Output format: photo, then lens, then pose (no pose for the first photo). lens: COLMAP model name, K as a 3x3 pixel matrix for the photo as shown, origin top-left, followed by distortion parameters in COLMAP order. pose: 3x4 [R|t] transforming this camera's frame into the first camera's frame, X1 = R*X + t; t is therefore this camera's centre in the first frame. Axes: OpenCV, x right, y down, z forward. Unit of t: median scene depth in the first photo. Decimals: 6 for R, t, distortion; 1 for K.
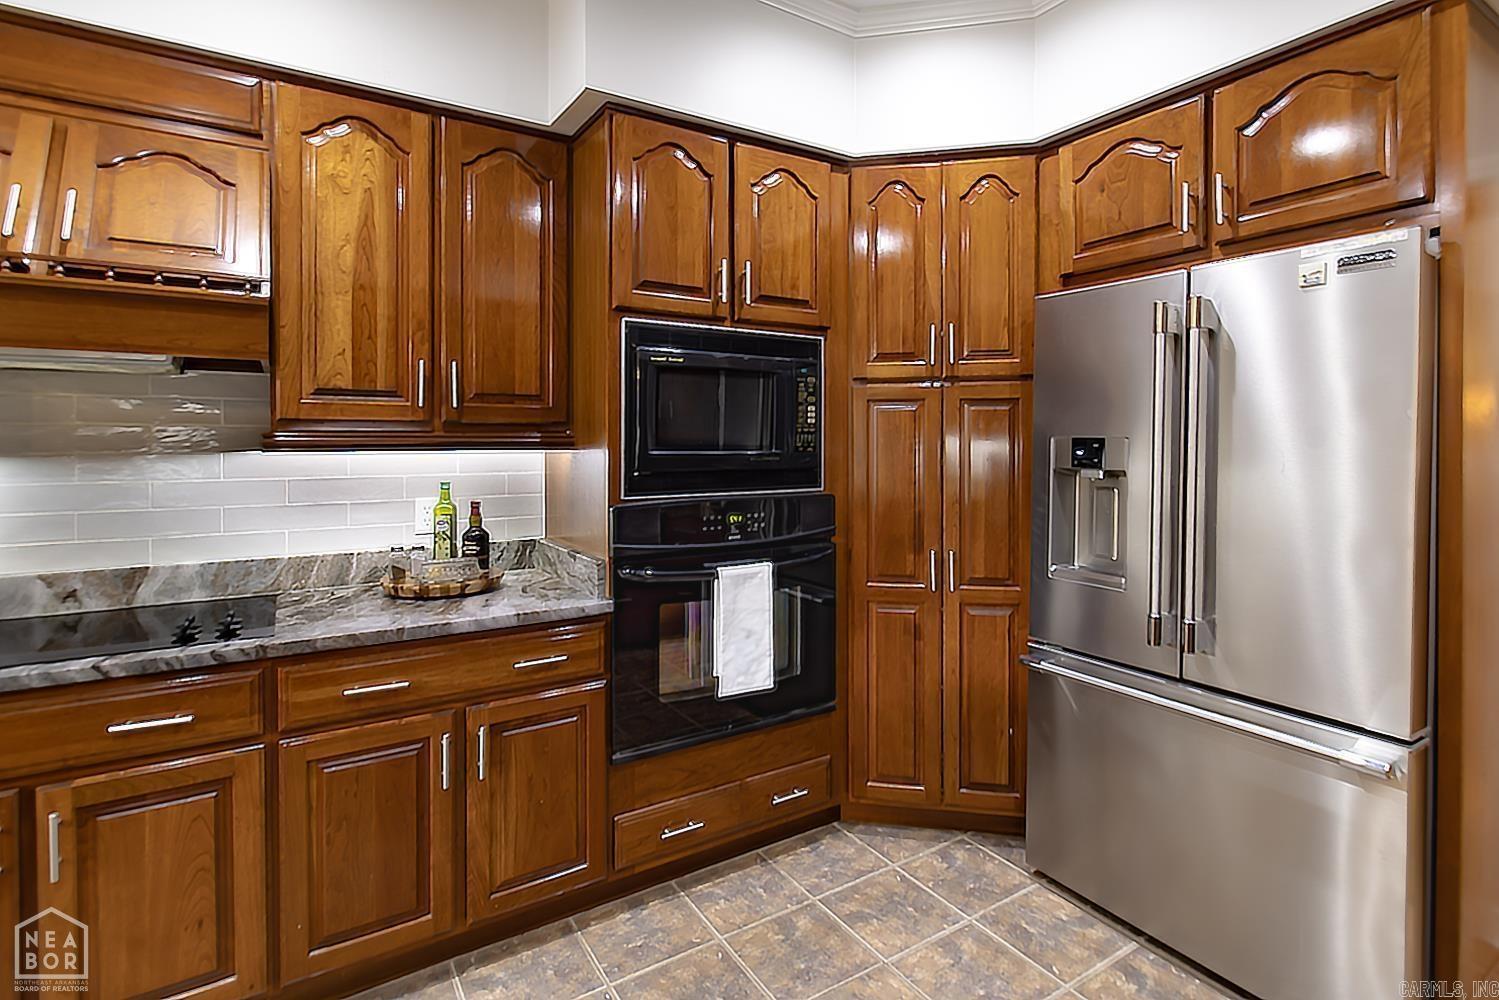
lens RADIAL K [[740.7, 0, 751.1], [0, 740.7, 442.6], [0, 0, 1]] dist [0.000597, 0.000030]
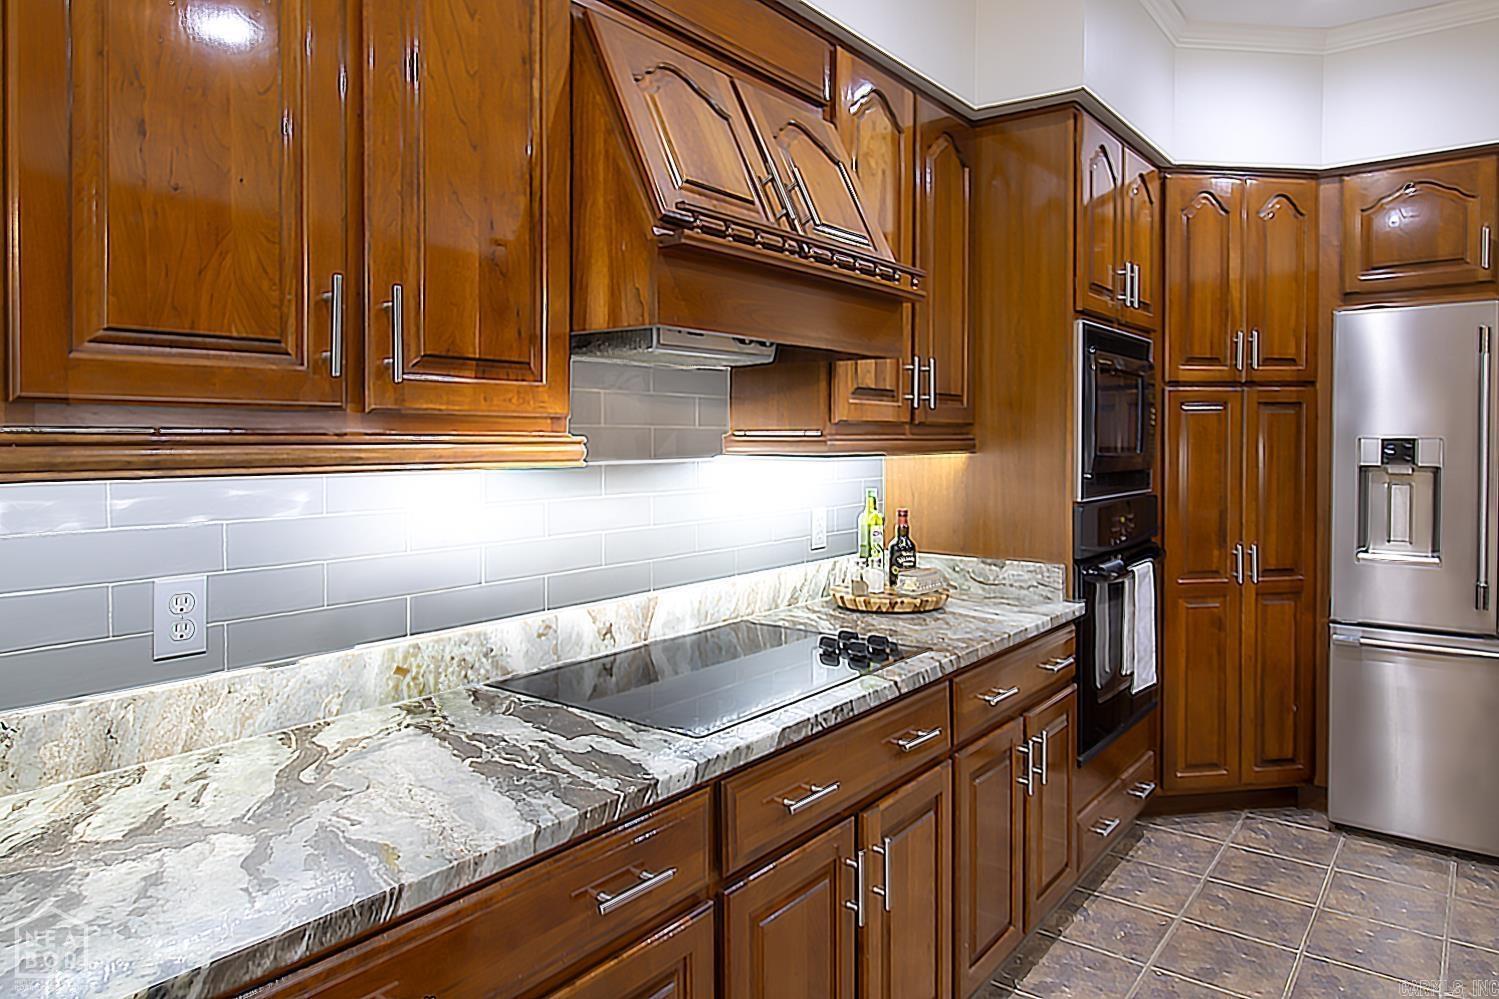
lens RADIAL K [[971.2, 0, 753.1], [0, 971.2, 458.9], [0, 0, 1]] dist [-0.000351, -0.000996]
pose [[0.937723, -0.009515, 0.347254, -0.969068], [0.004498, 0.999874, 0.015251, -0.002843], [-0.347355, -0.012740, 0.937647, -0.064193]]
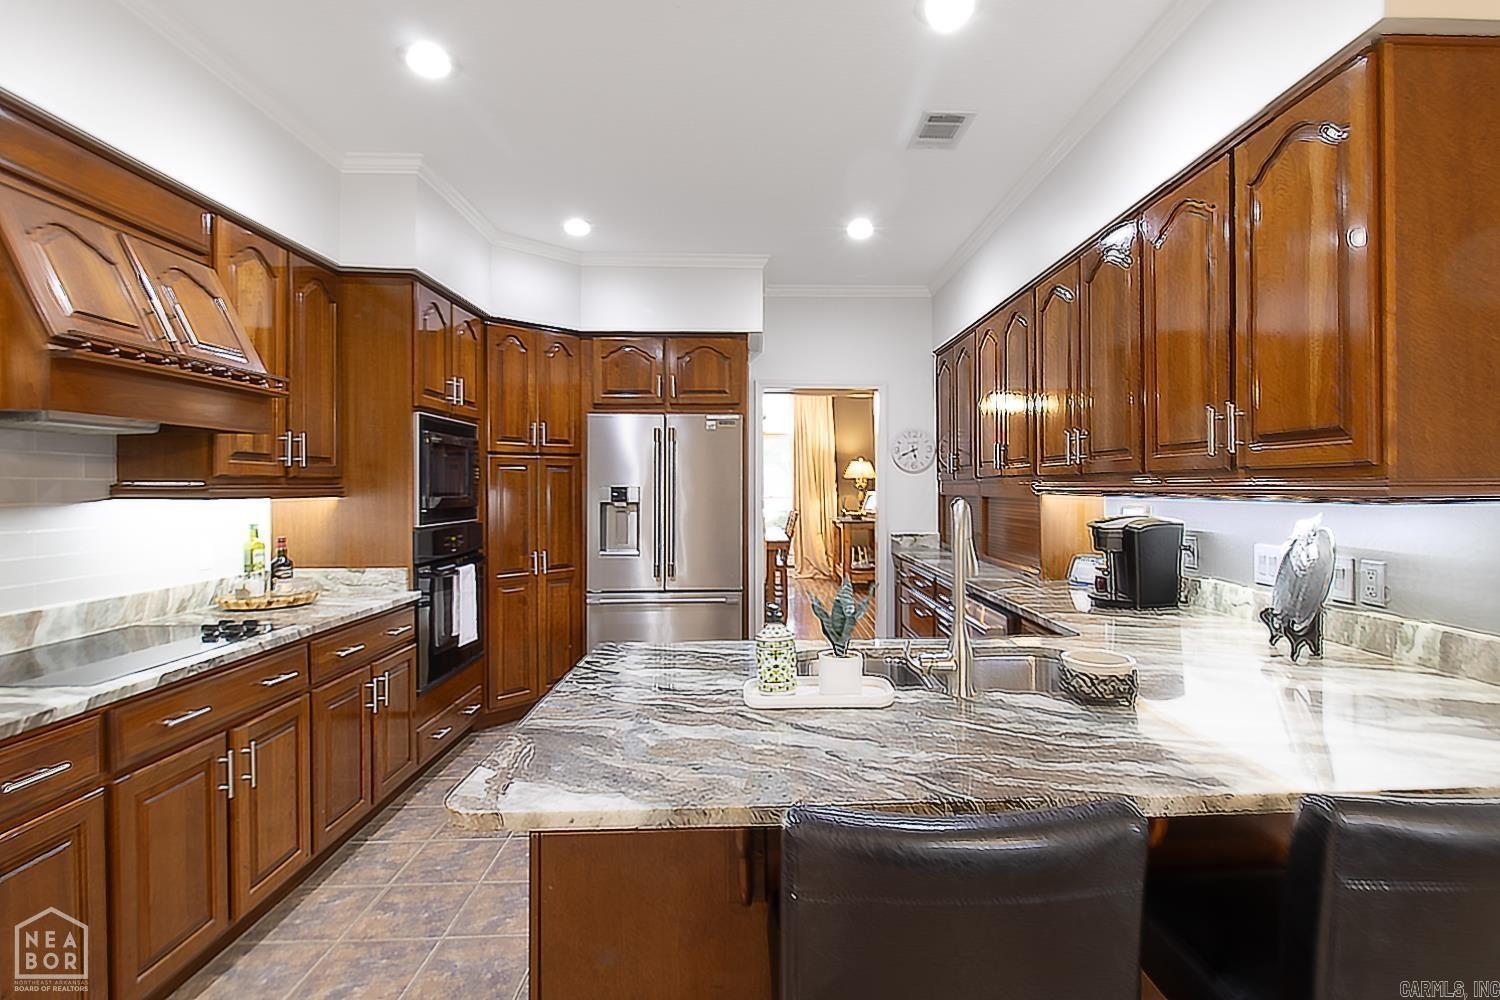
lens RADIAL K [[754.3, 0, 806.8], [0, 754.3, 487.9], [0, 0, 1]] dist [-0.000530, -0.002060]
pose [[0.478415, -0.004289, 0.878123, -1.101496], [0.007920, 0.999968, 0.000569, -0.001436], [-0.878098, 0.006682, 0.478434, -0.452227]]
